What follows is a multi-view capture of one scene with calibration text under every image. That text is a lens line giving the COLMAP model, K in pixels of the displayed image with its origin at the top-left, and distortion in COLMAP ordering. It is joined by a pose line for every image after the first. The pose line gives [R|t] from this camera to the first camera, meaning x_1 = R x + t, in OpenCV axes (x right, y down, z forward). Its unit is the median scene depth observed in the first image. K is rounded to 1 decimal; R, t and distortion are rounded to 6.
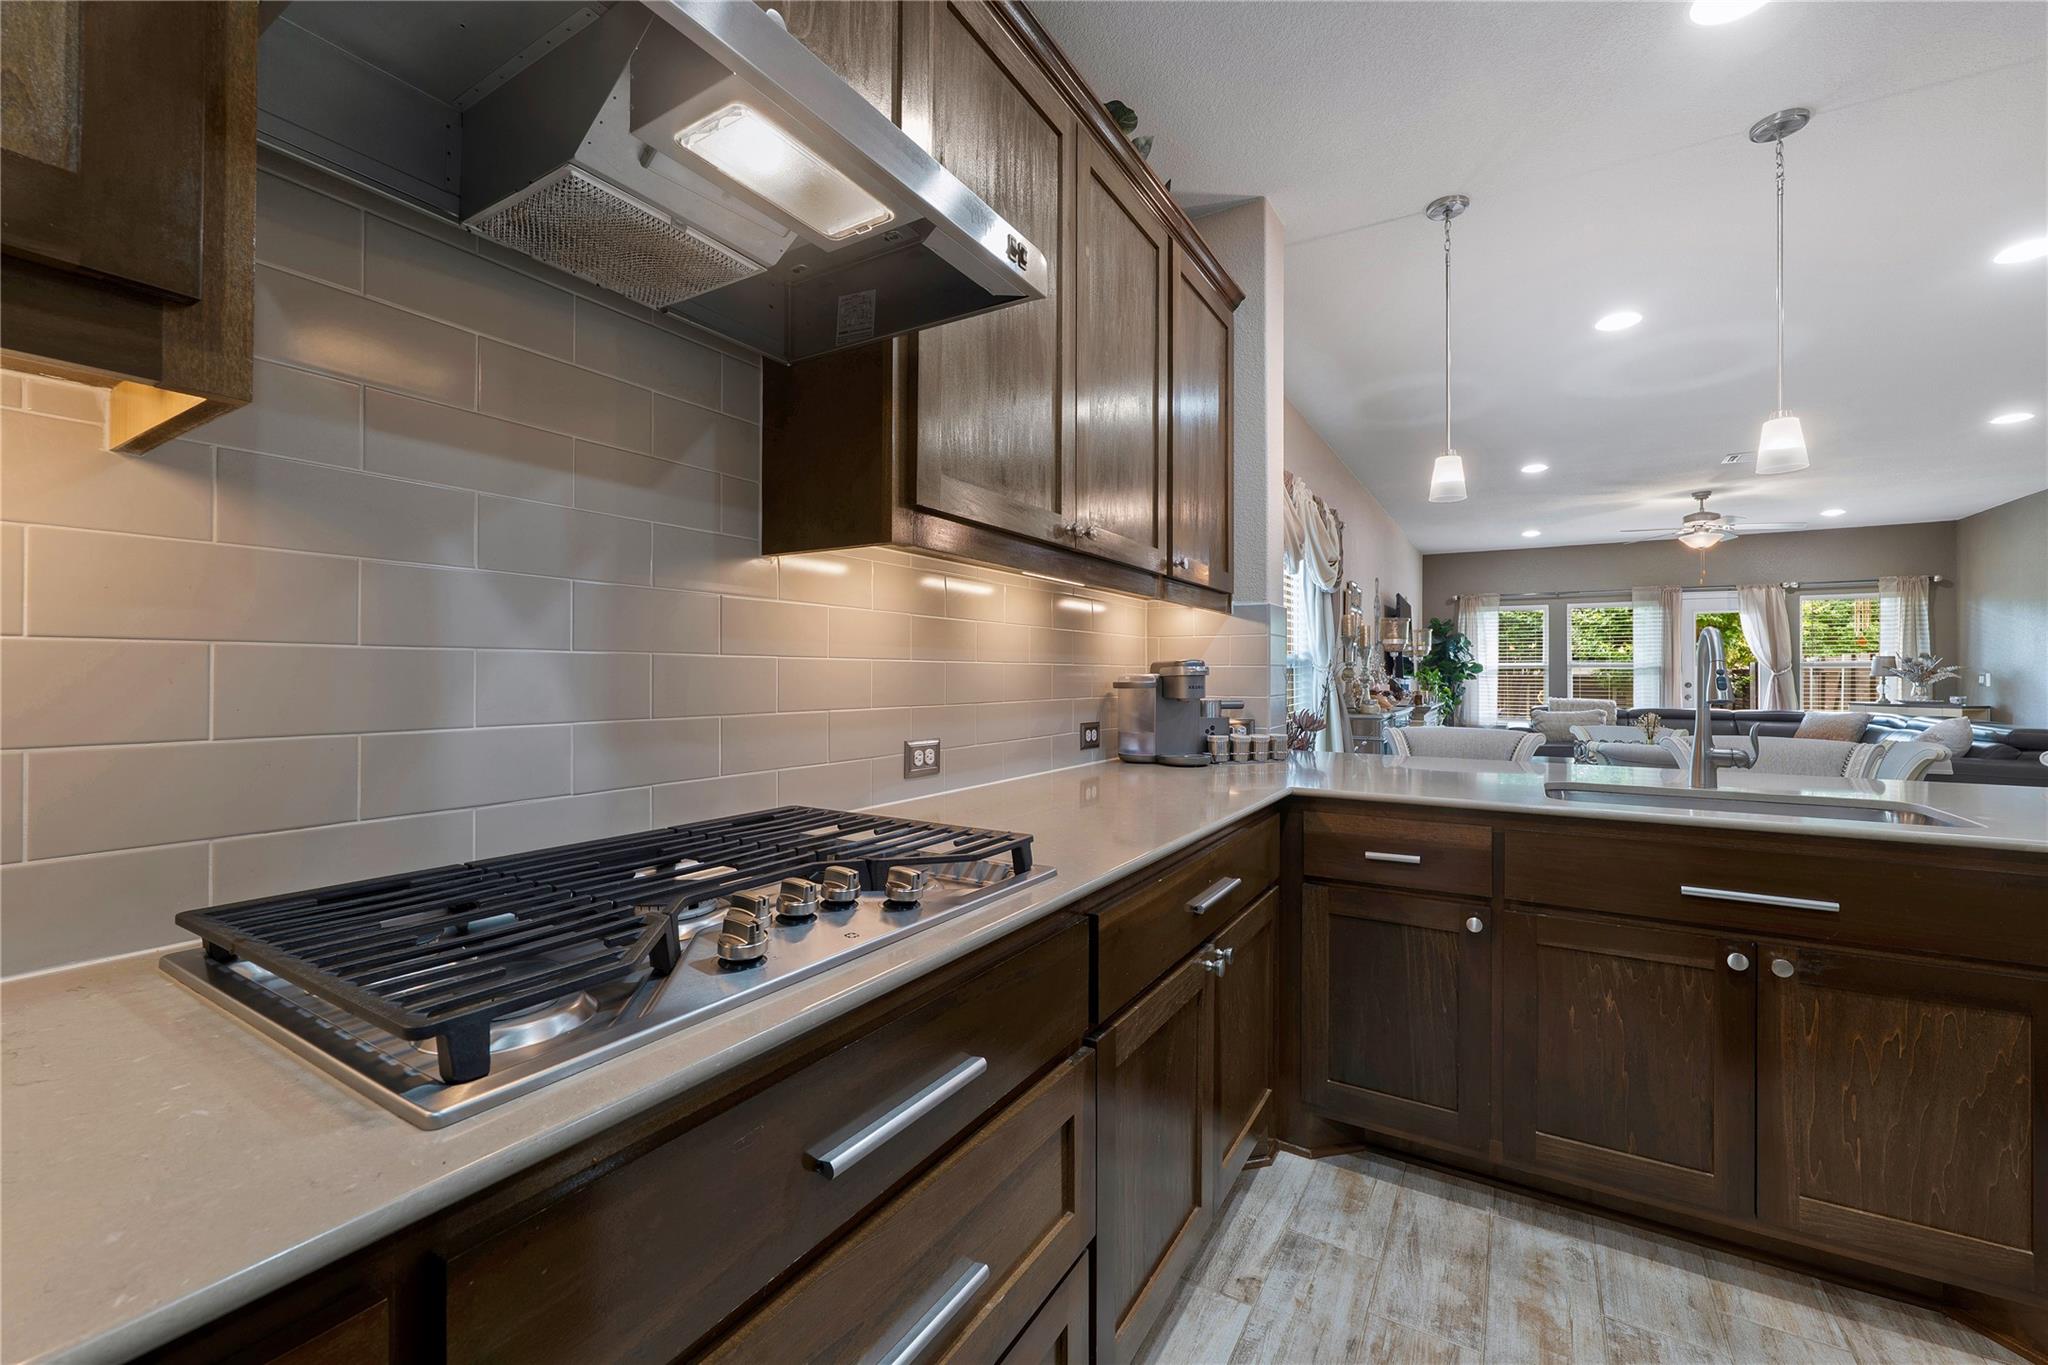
lens RADIAL K [[829.8, 0, 1026.3], [0, 829.8, 670.3], [0, 0, 1]] dist [-0.005716, 0.001355]
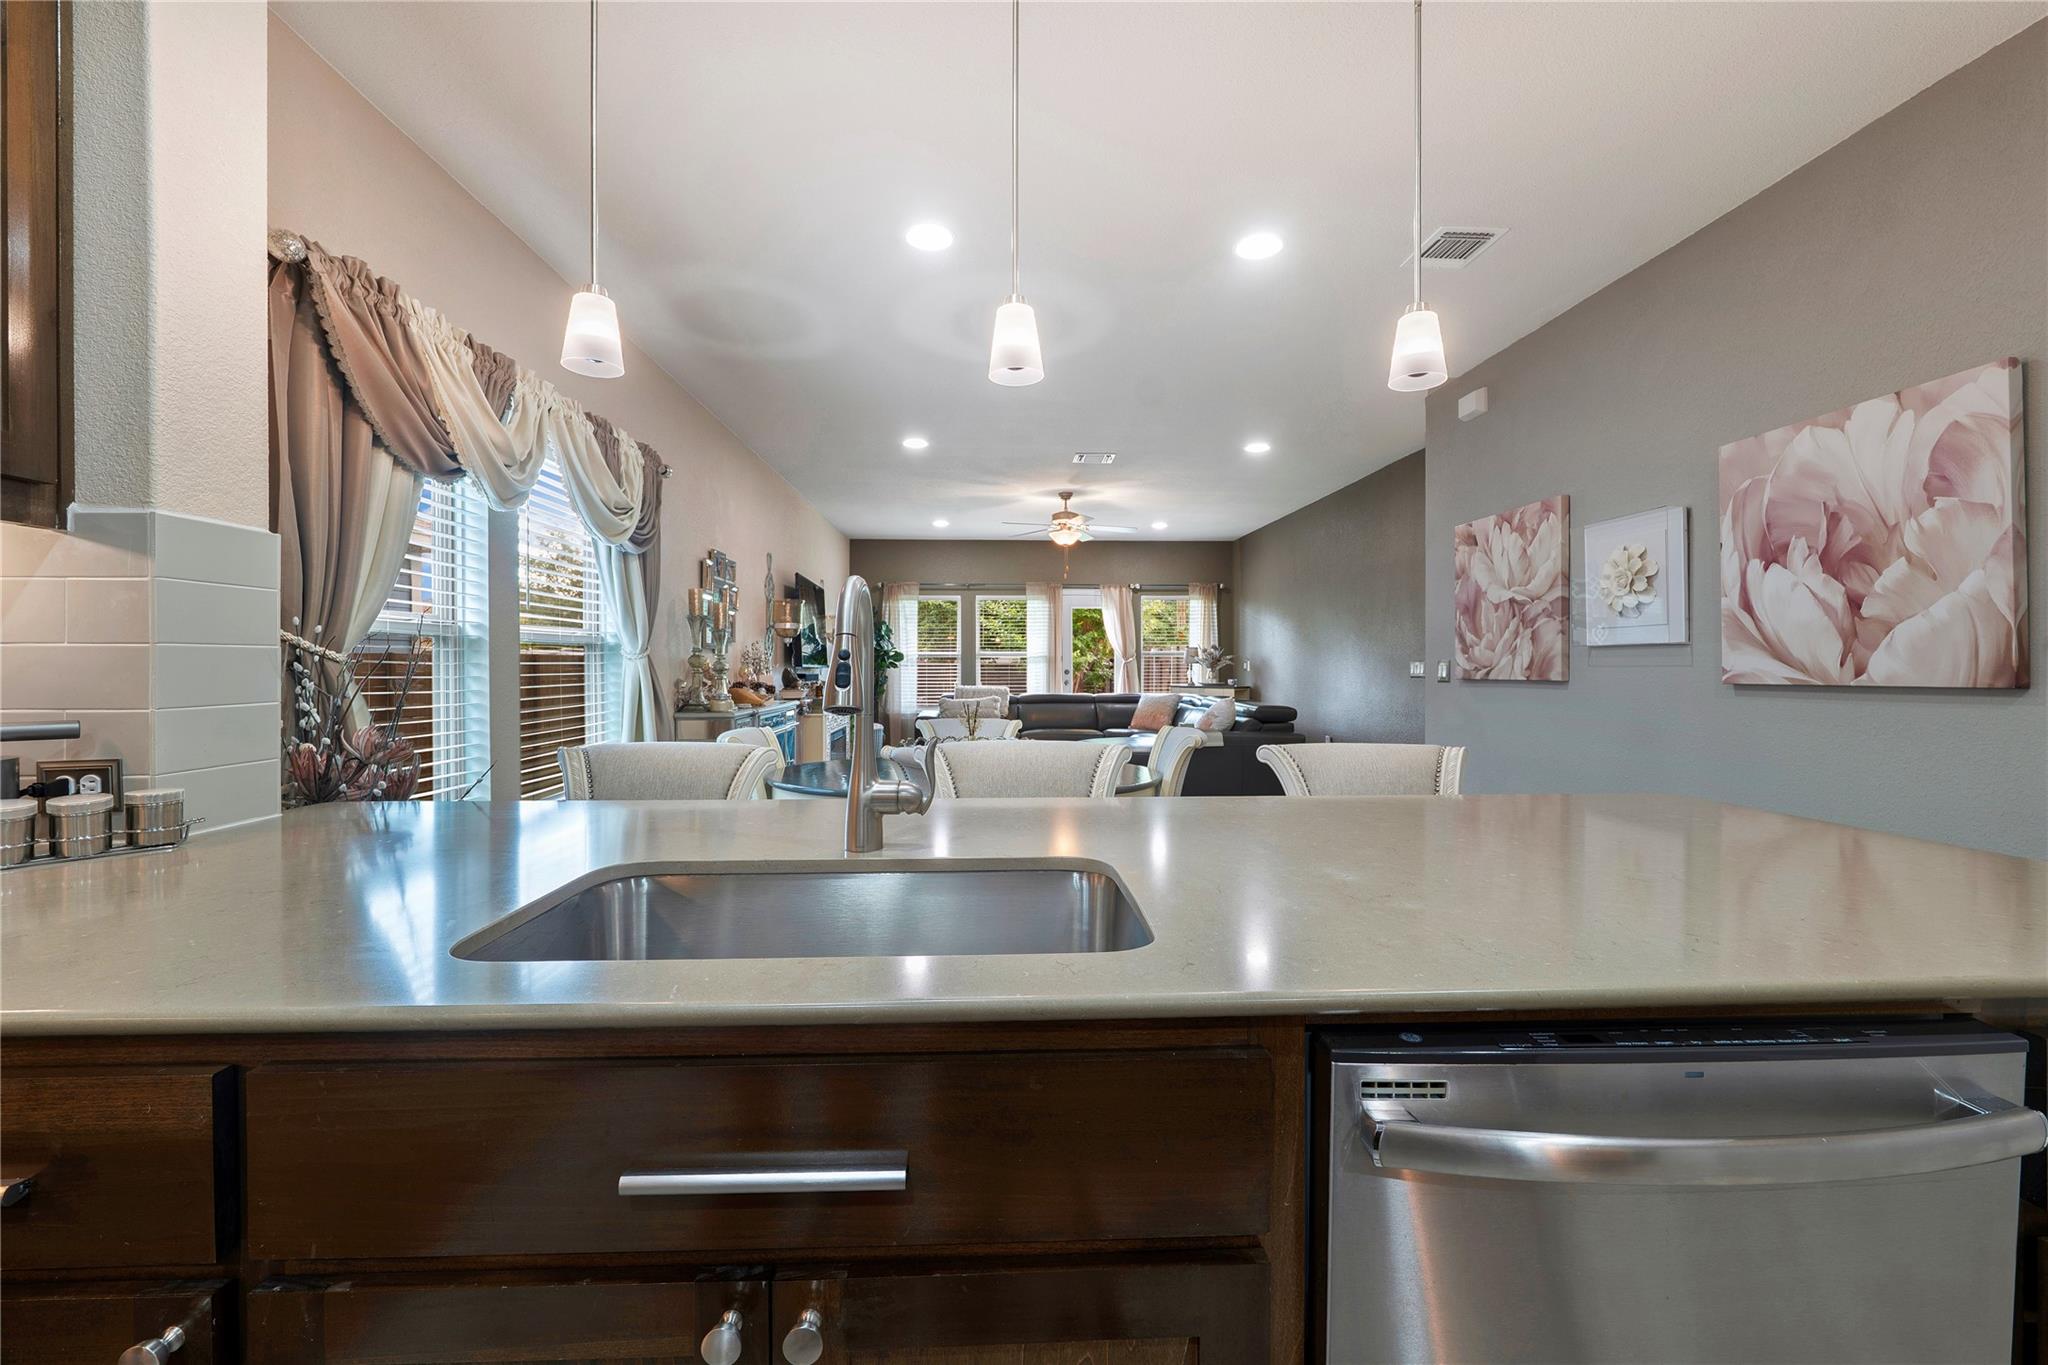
lens RADIAL K [[829.8, 0, 1023.9], [0, 829.8, 672.1], [0, 0, 1]] dist [-0.005716, 0.001355]
pose [[0.831528, -0.008821, 0.555414, 0.146101], [0.000316, 0.999881, 0.015407, 0.000935], [-0.555483, -0.012636, 0.831432, 0.111530]]
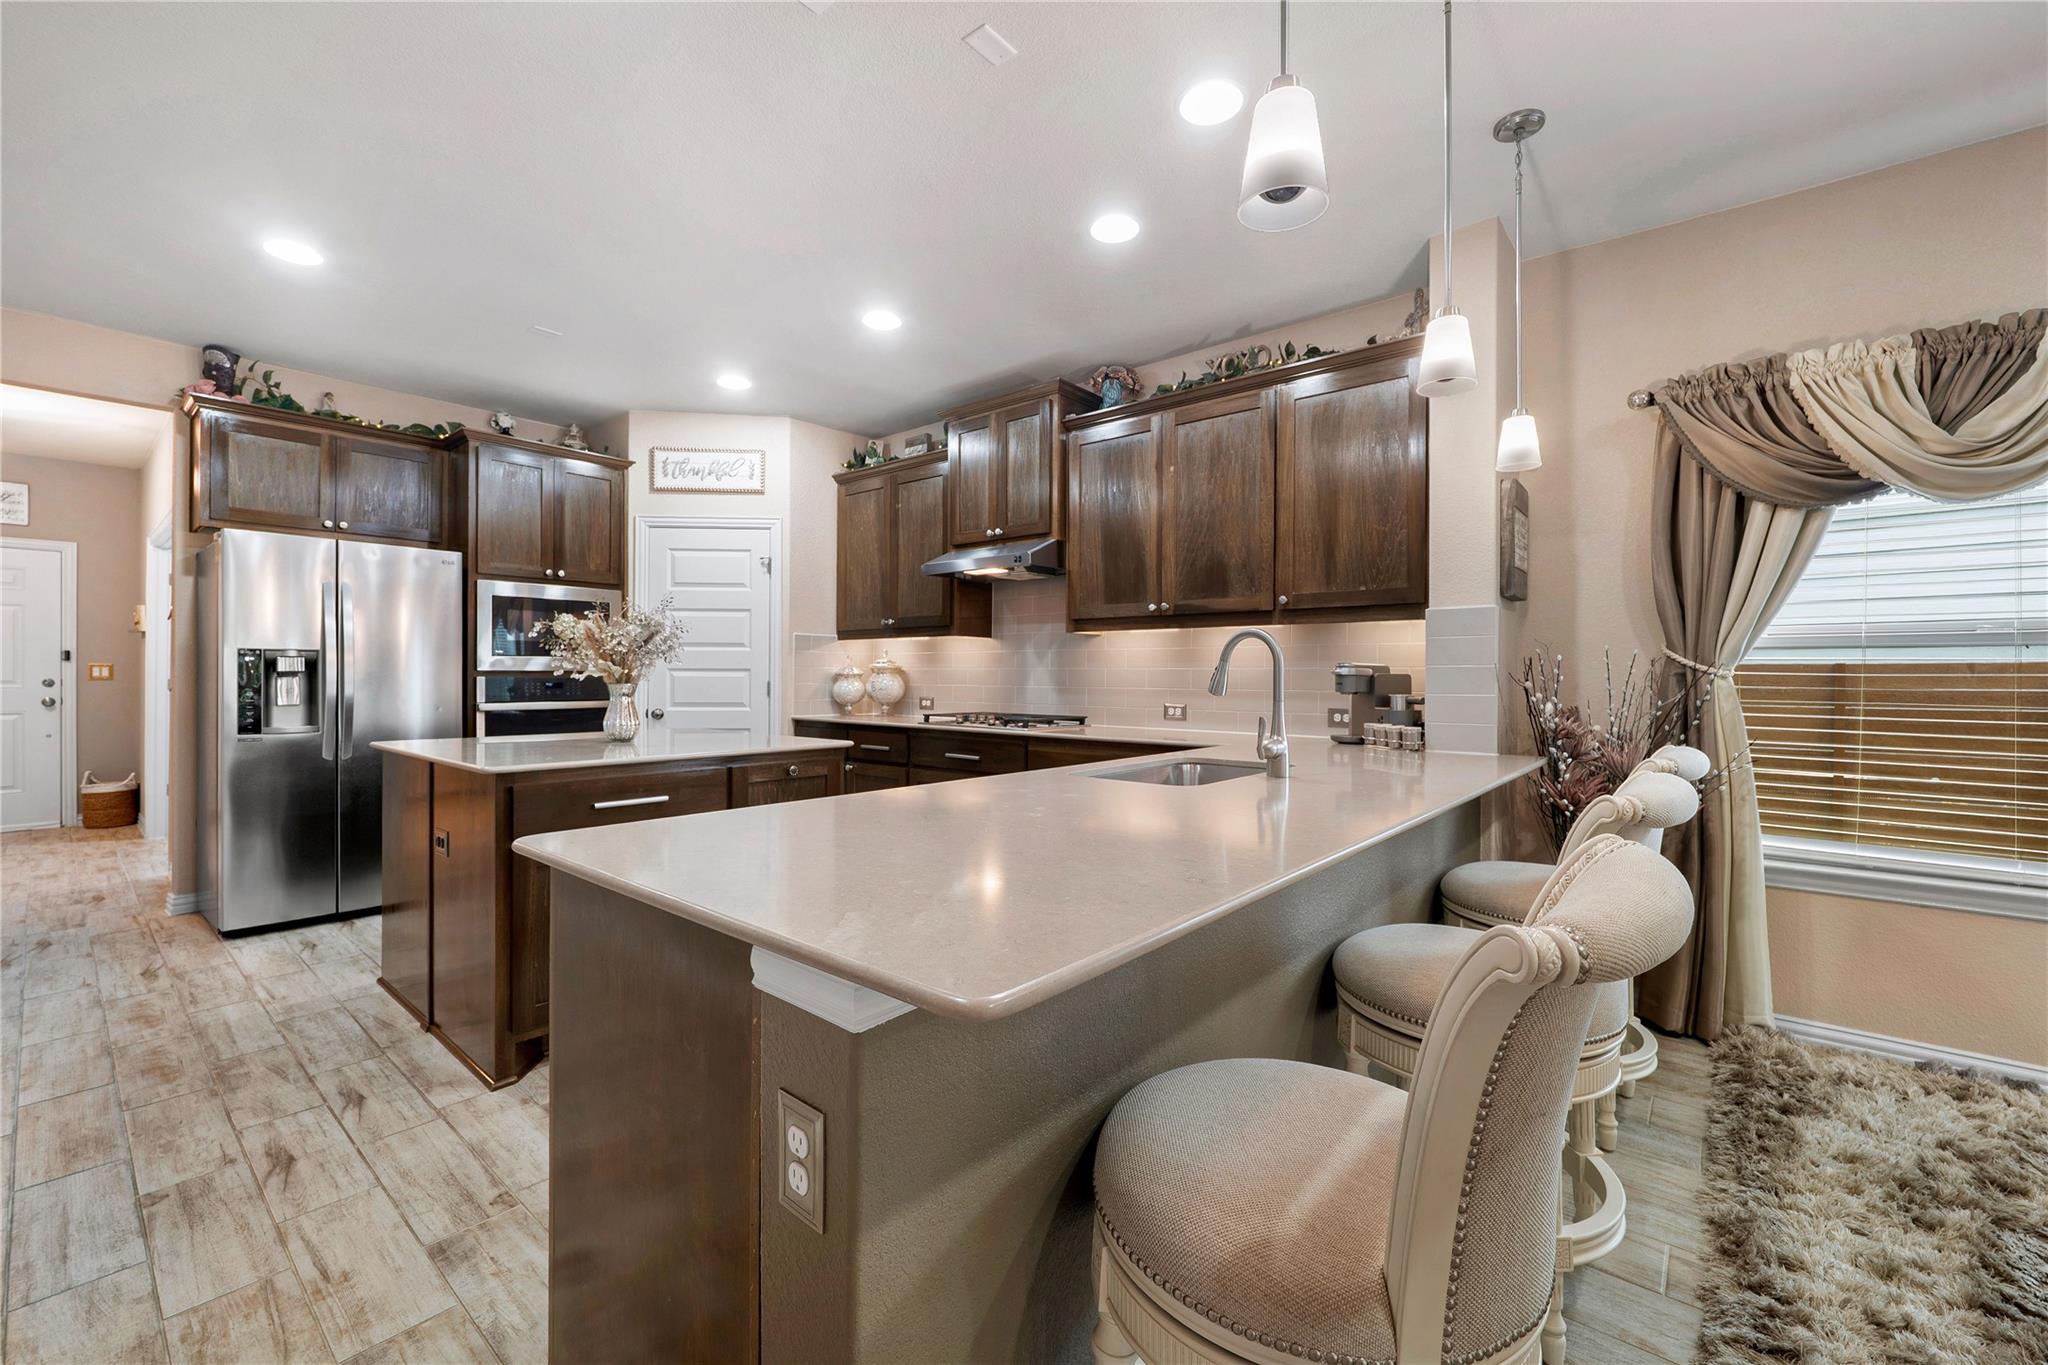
lens RADIAL K [[829.8, 0, 1011.5], [0, 829.8, 674.5], [0, 0, 1]] dist [-0.005716, 0.001355]
pose [[-0.159328, -0.003120, -0.987221, 0.481899], [0.000914, 0.999994, -0.003308, 0.002817], [0.987225, -0.001430, -0.159325, 0.205565]]
